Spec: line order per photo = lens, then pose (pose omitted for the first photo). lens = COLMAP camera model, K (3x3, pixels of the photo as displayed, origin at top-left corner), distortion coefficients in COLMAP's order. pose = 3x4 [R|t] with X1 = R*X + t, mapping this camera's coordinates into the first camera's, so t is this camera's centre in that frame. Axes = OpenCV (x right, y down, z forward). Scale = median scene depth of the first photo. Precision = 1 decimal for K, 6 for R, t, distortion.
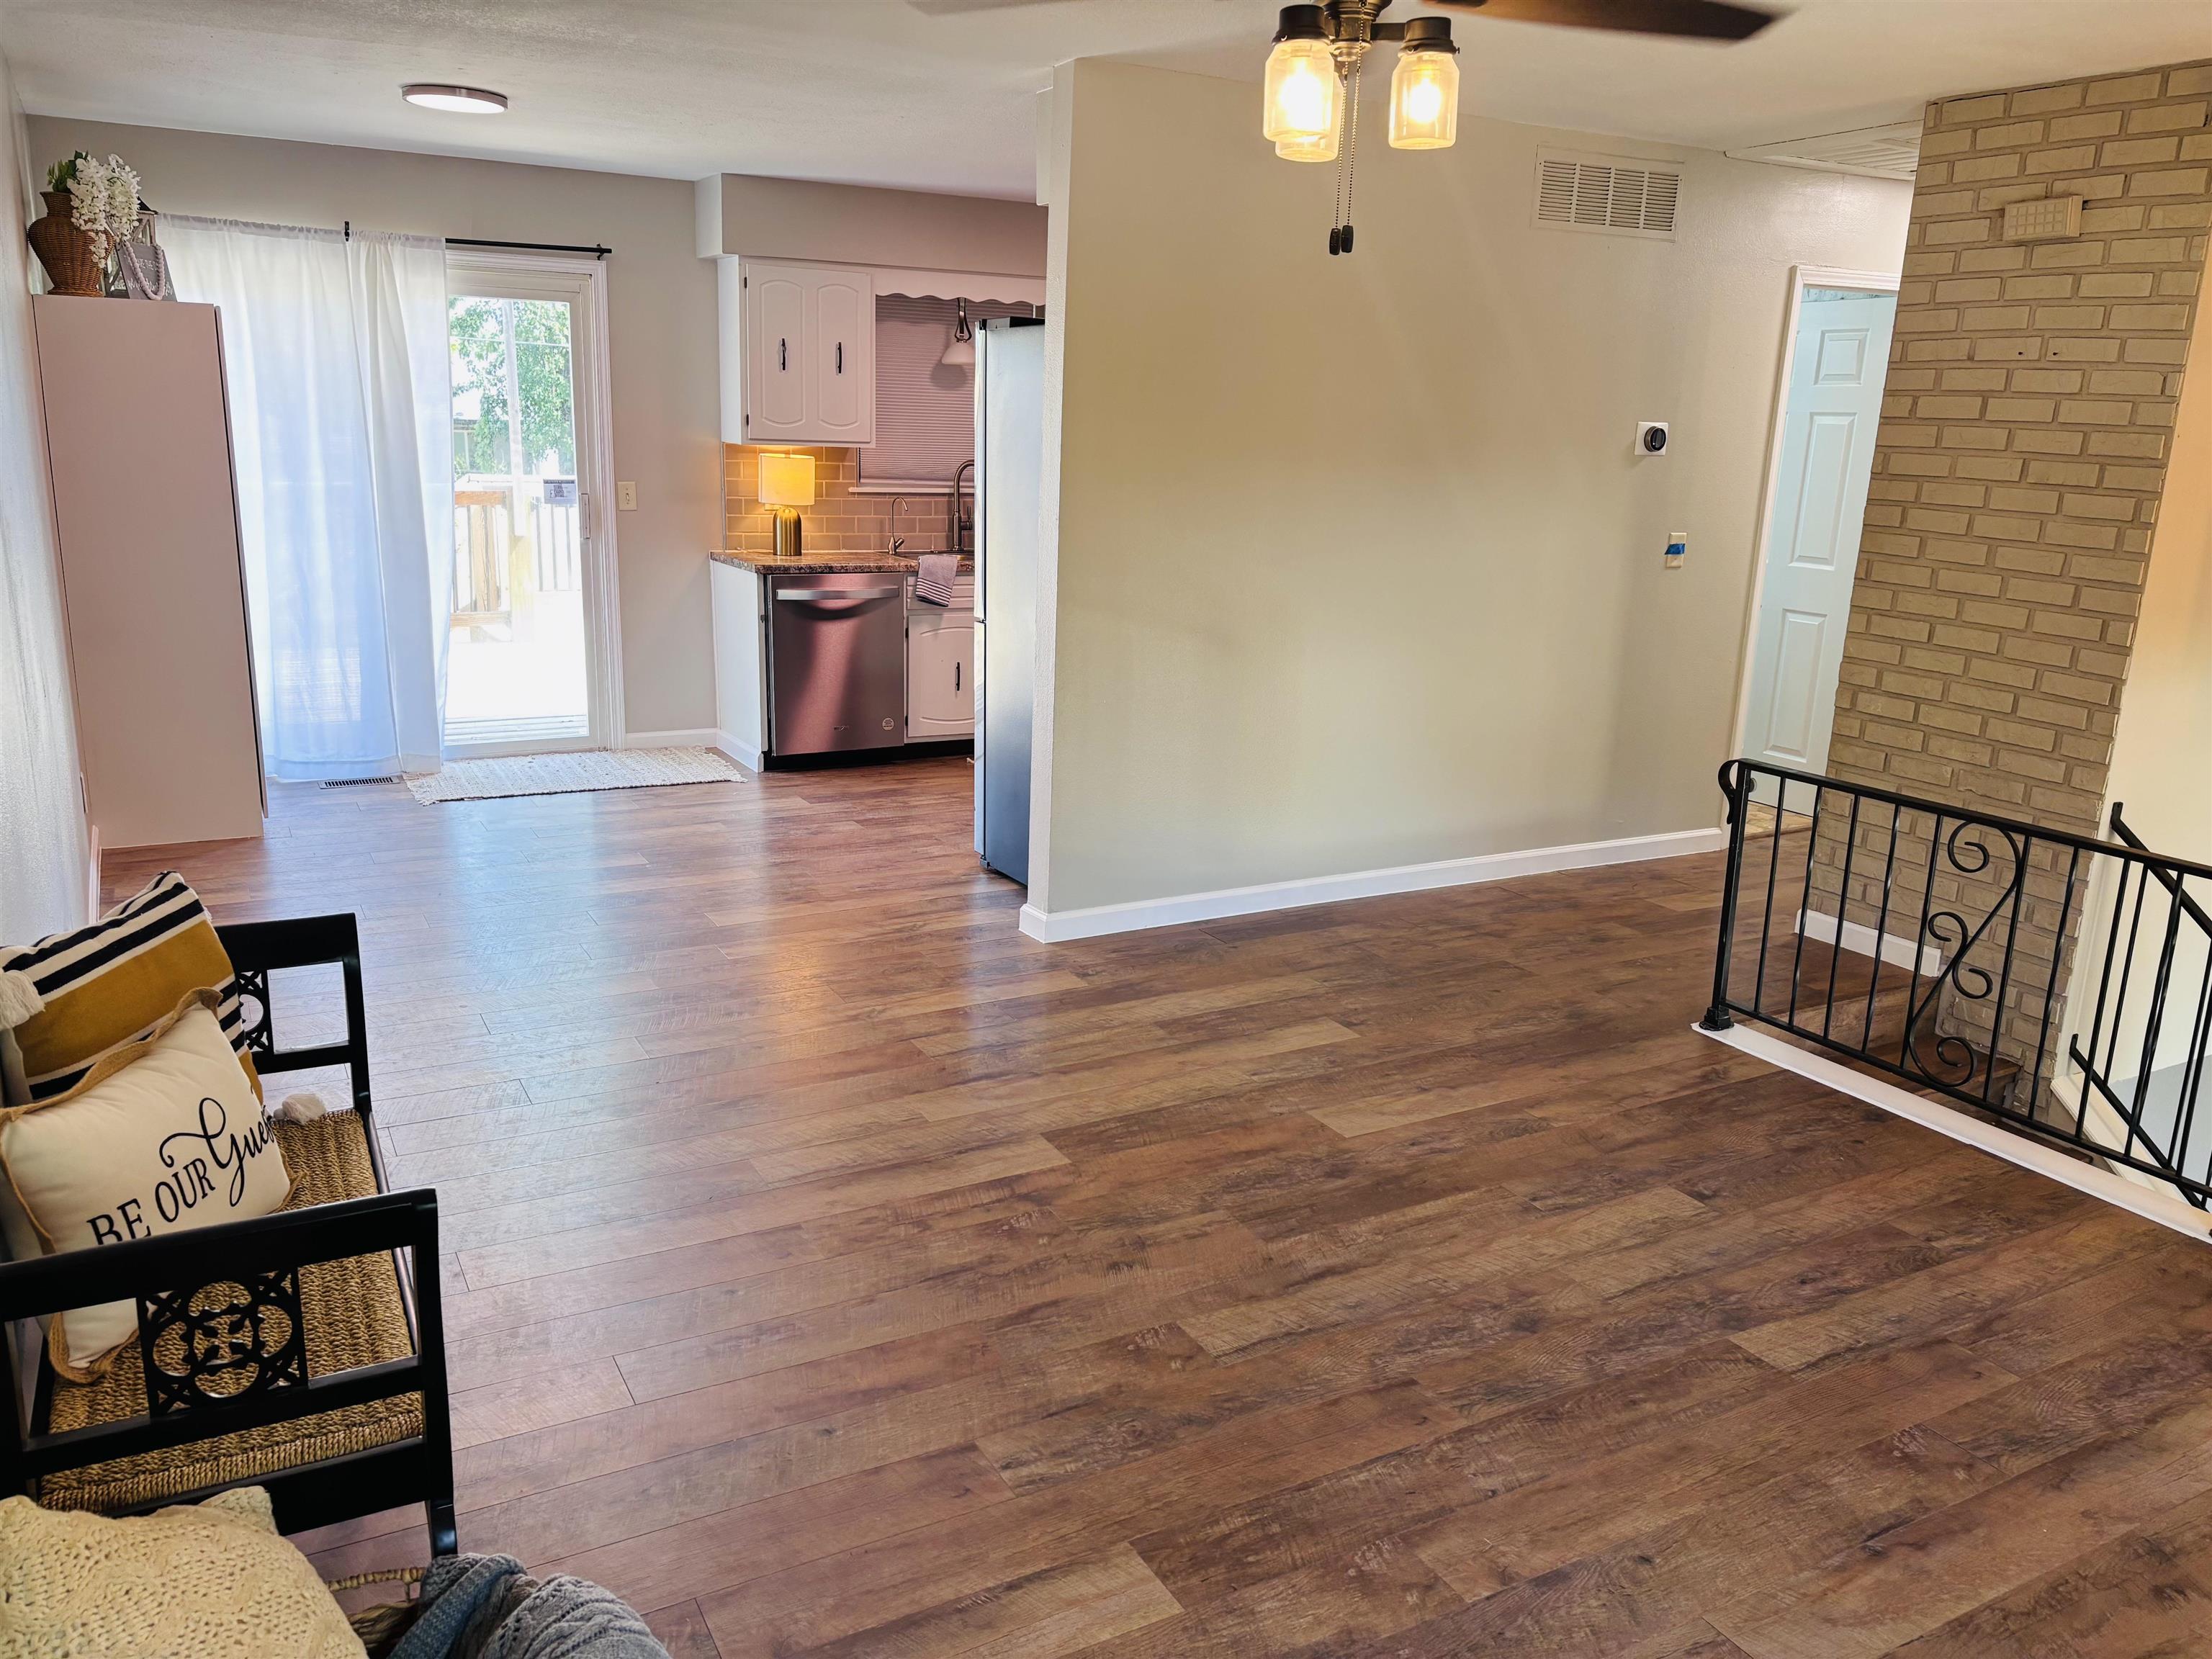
lens RADIAL K [[1654.0, 0, 1092.9], [0, 1654.0, 826.2], [0, 0, 1]] dist [0.073871, -0.073315]
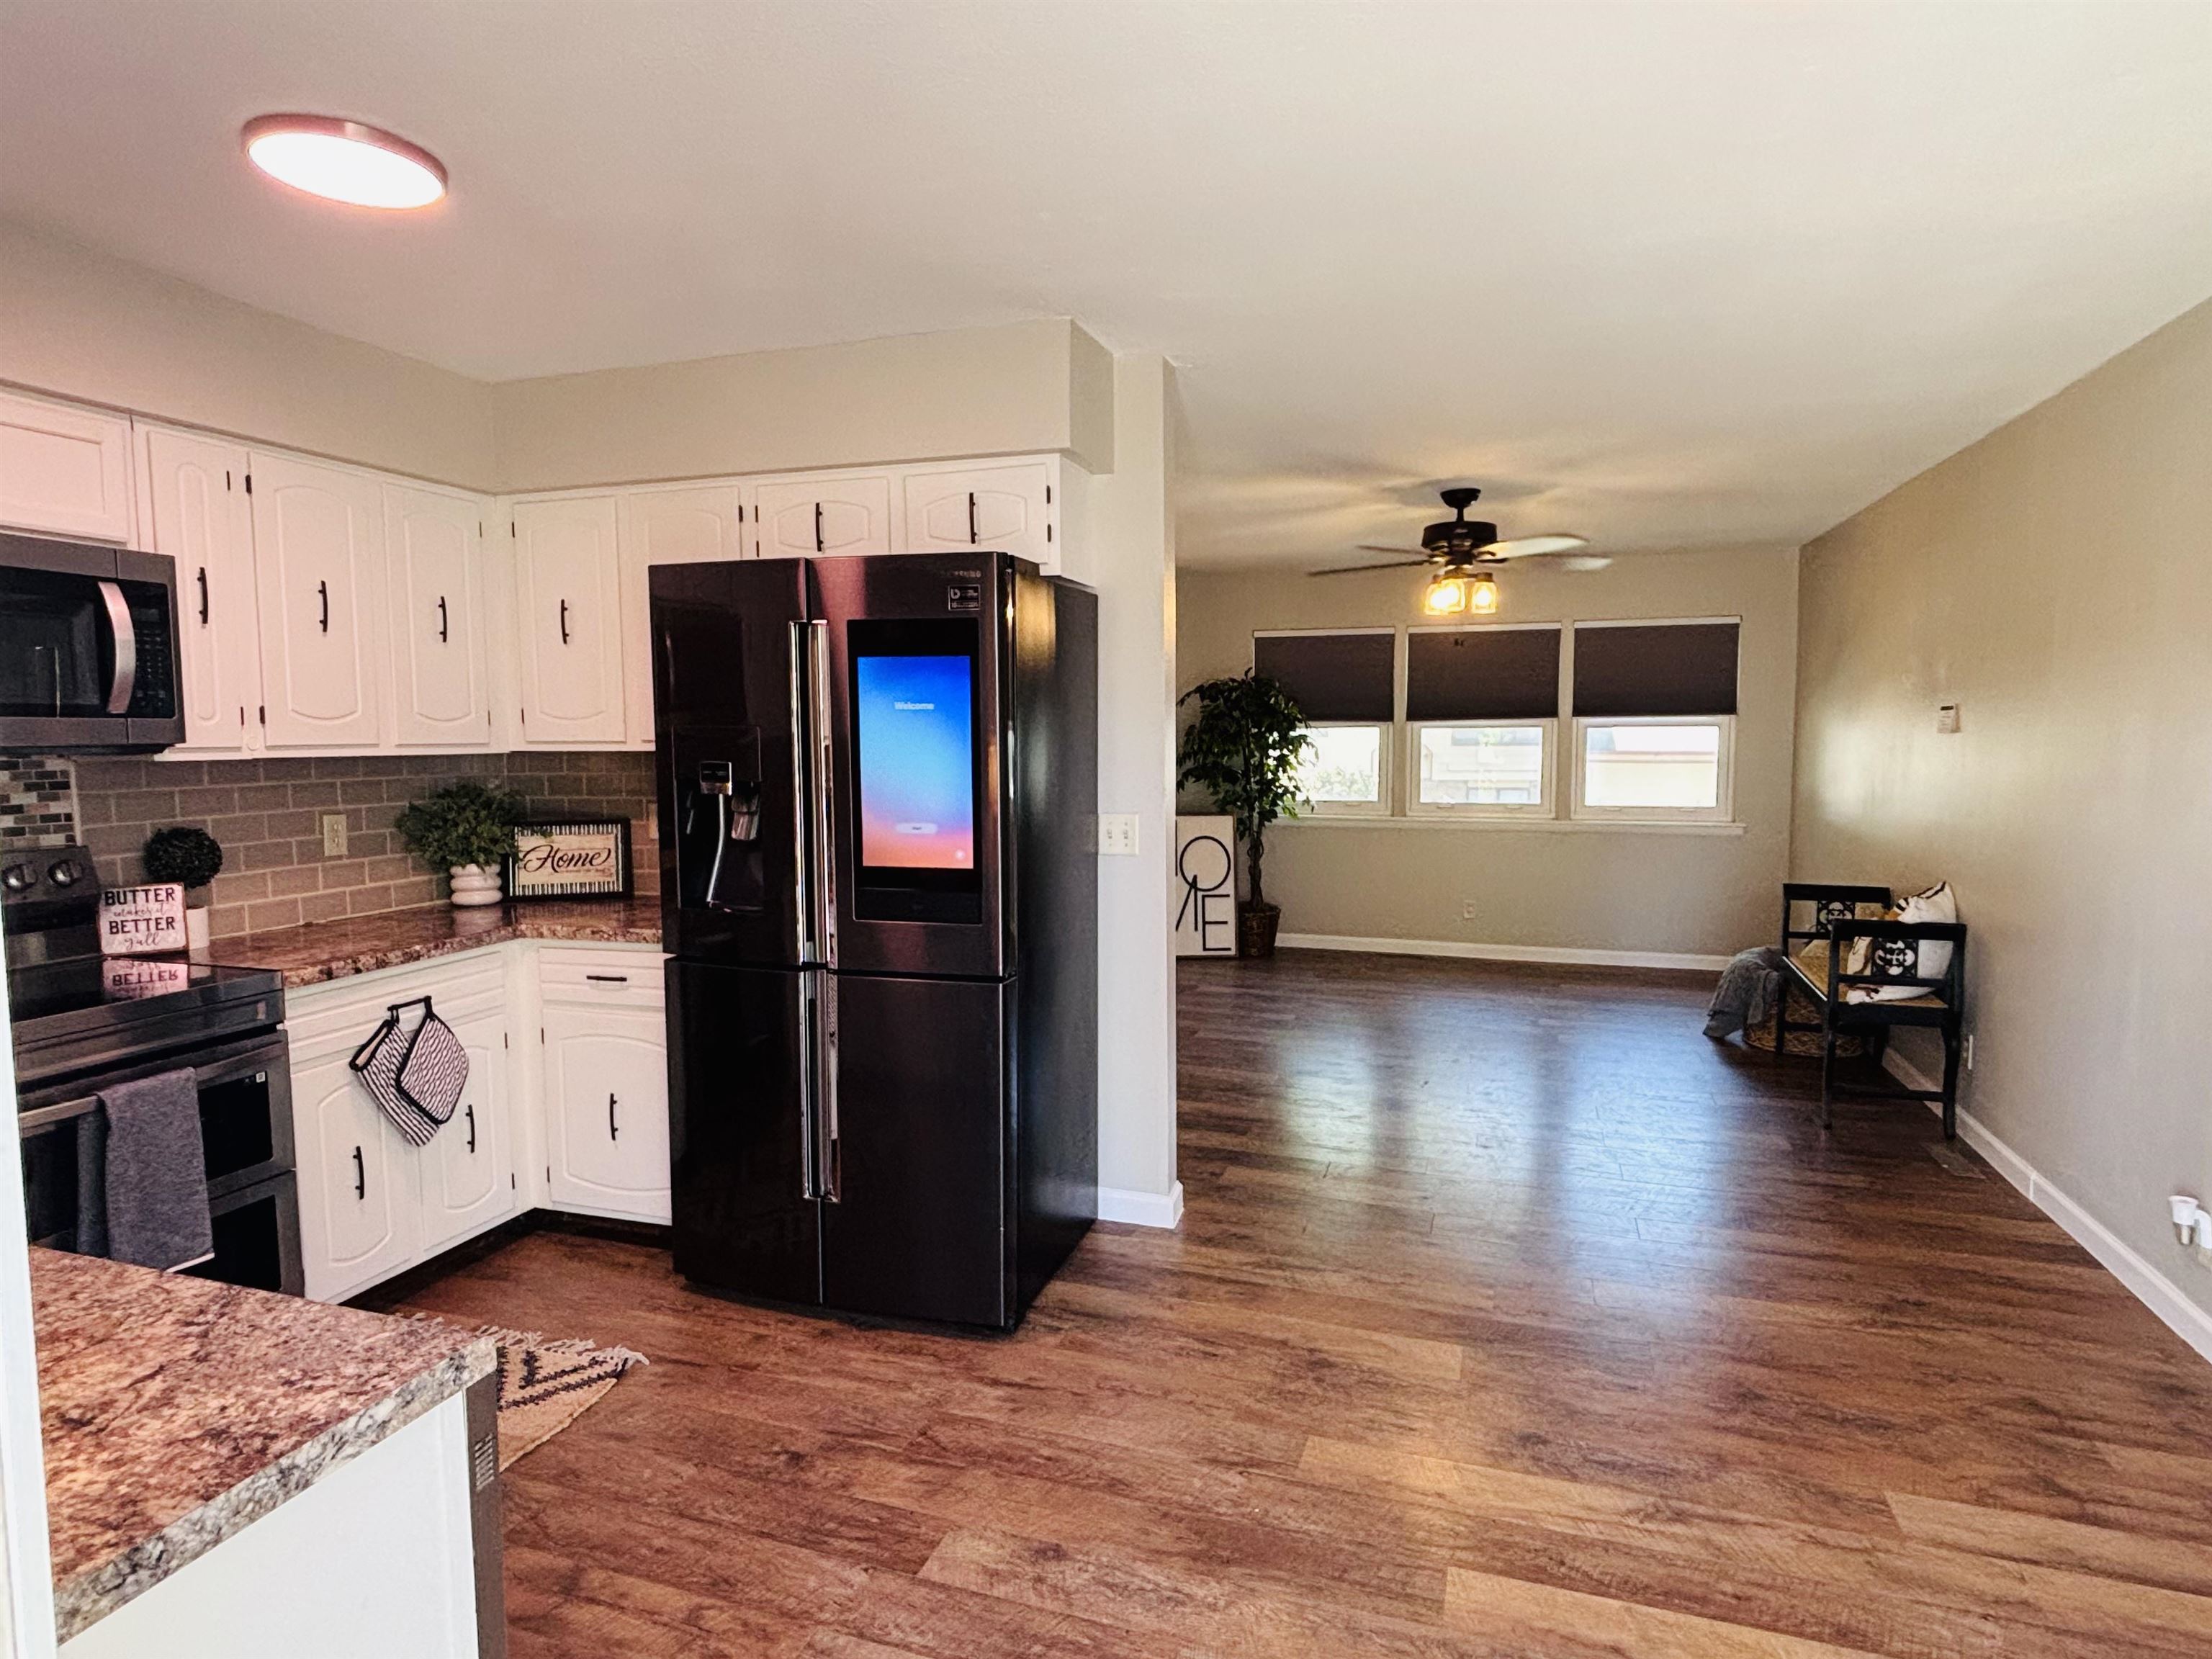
lens RADIAL K [[1227.2, 0, 1086.3], [0, 1227.2, 840.9], [0, 0, 1]] dist [0.006362, -0.002362]
pose [[-0.670378, -0.096648, 0.735698, -0.711175], [0.162416, 0.948326, 0.272577, -0.485616], [-0.724026, 0.302219, -0.620040, 1.986126]]
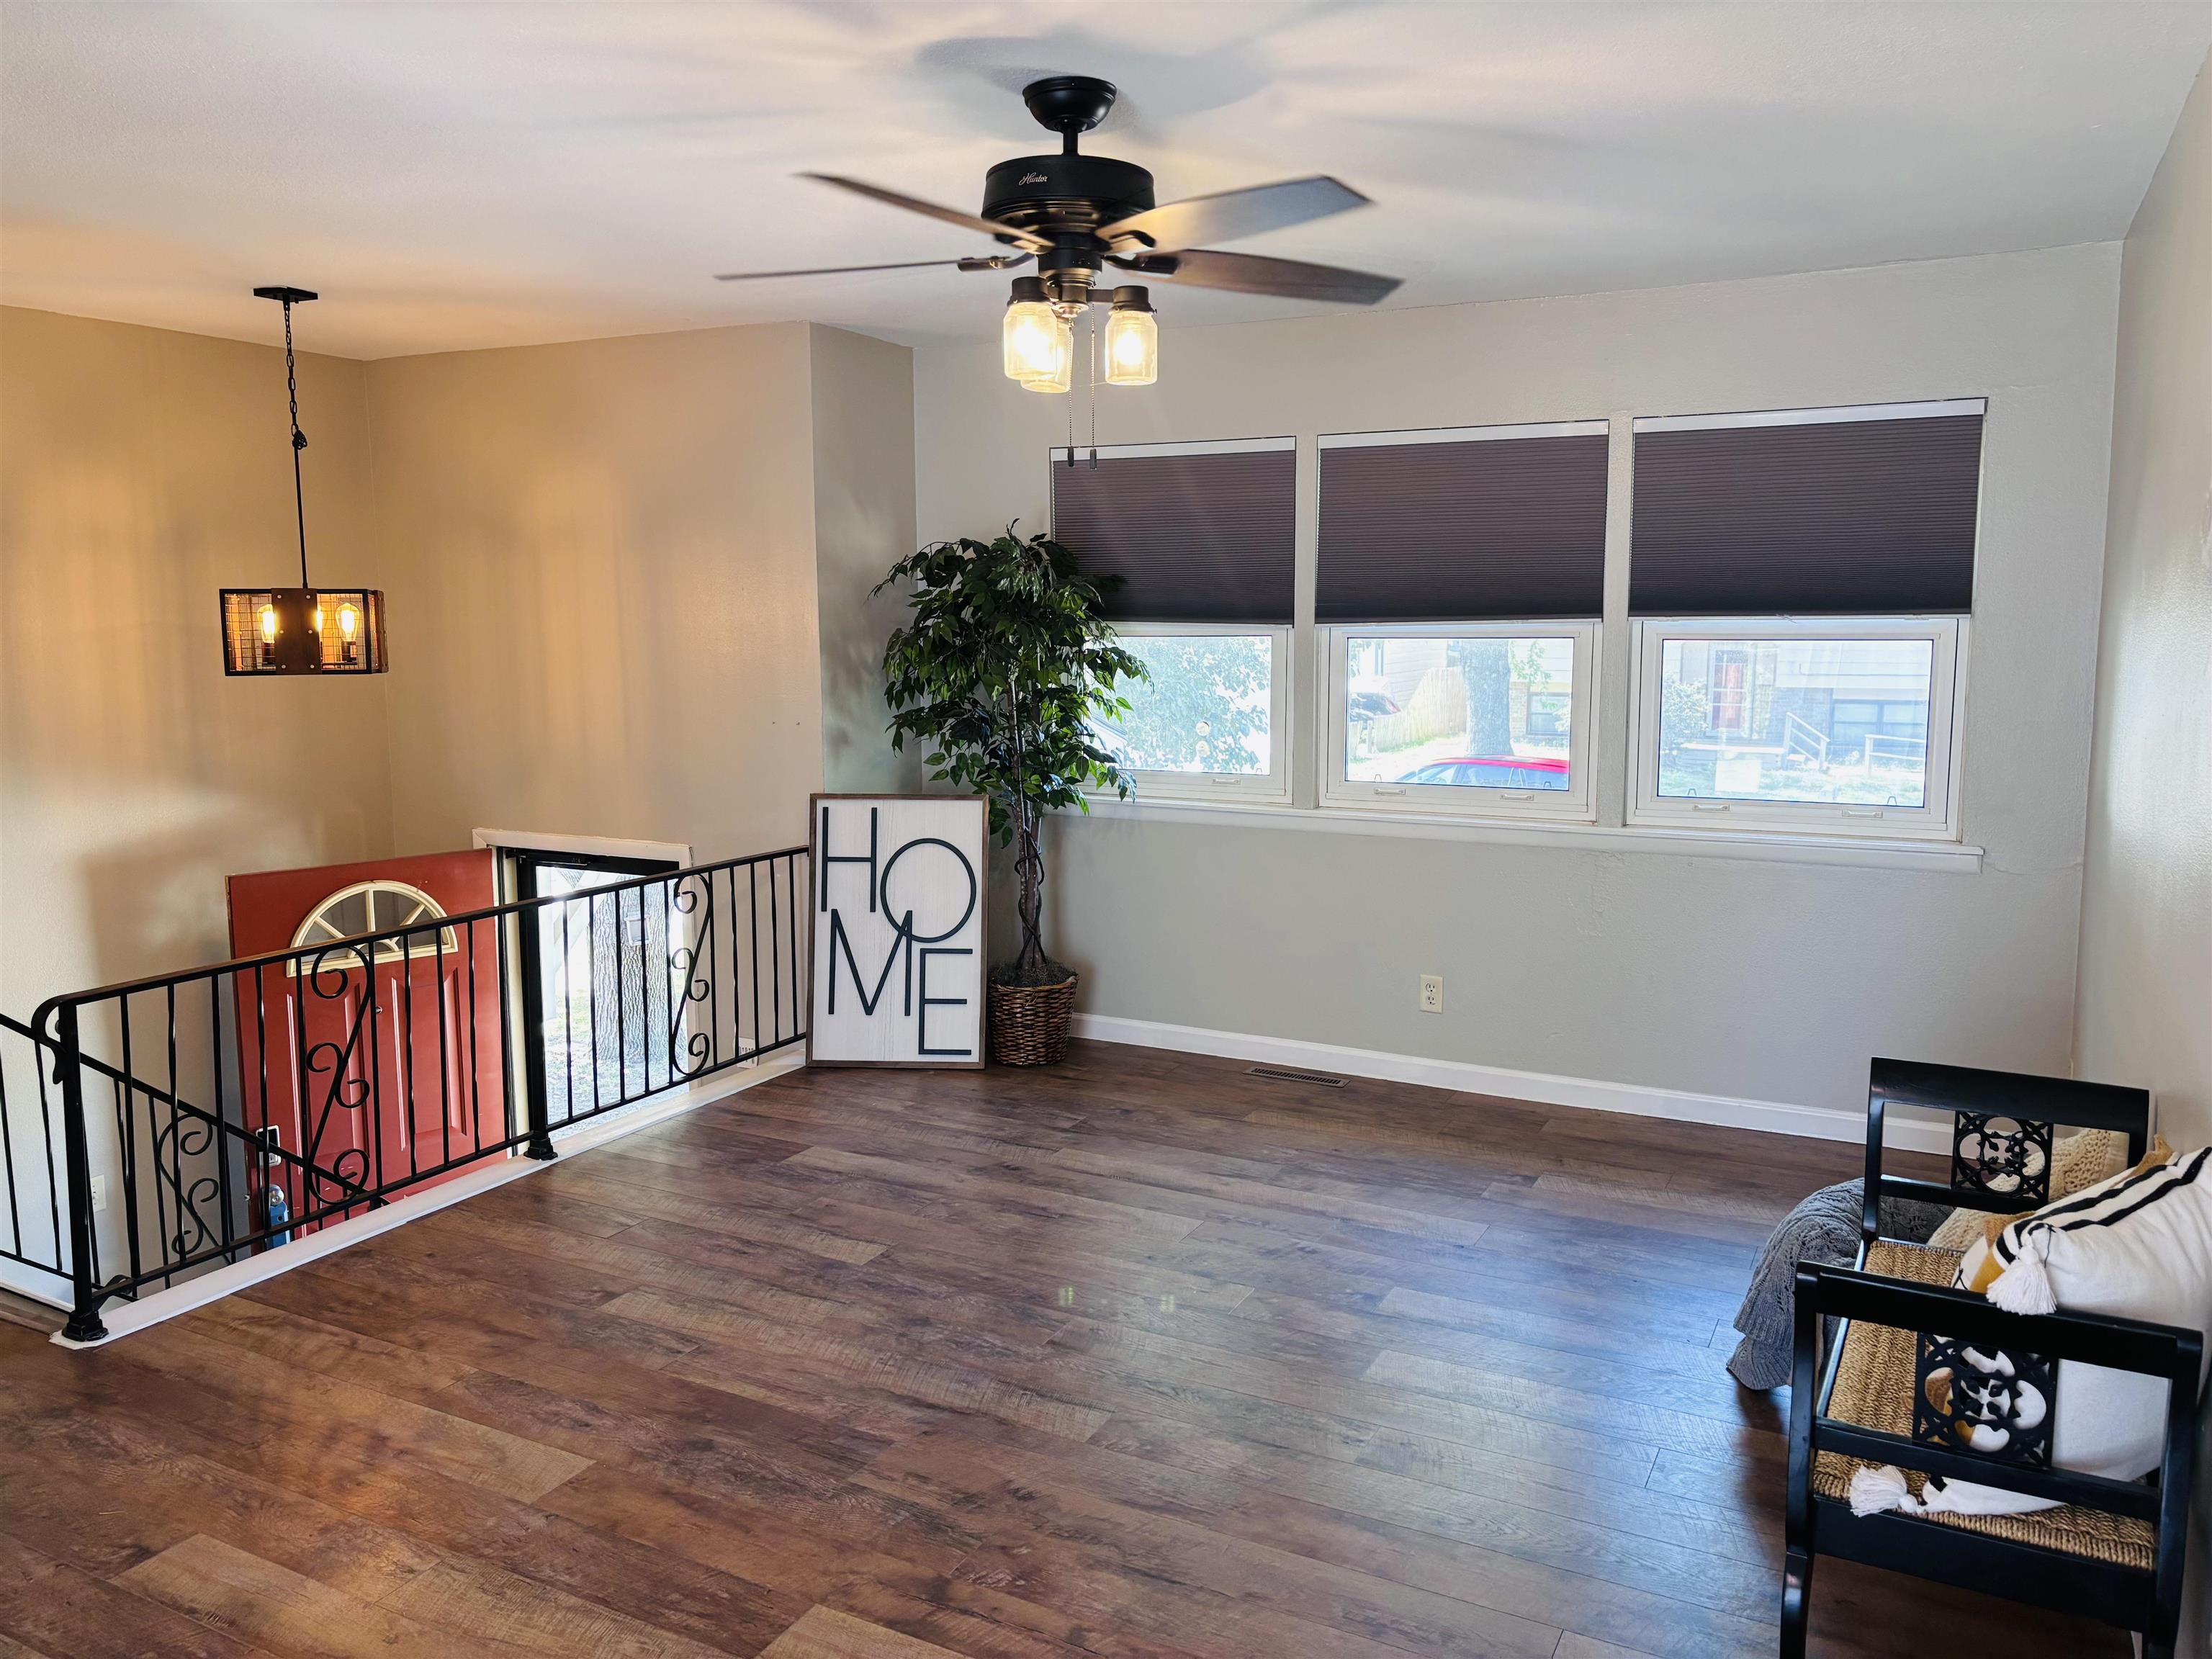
lens RADIAL K [[1654.0, 0, 1106.8], [0, 1654.0, 814.9], [0, 0, 1]] dist [0.073871, -0.073315]
pose [[-0.553563, -0.135745, 0.821670, -0.628830], [0.185273, 0.941829, 0.280415, -0.299817], [-0.811937, 0.307460, -0.496212, 1.137435]]
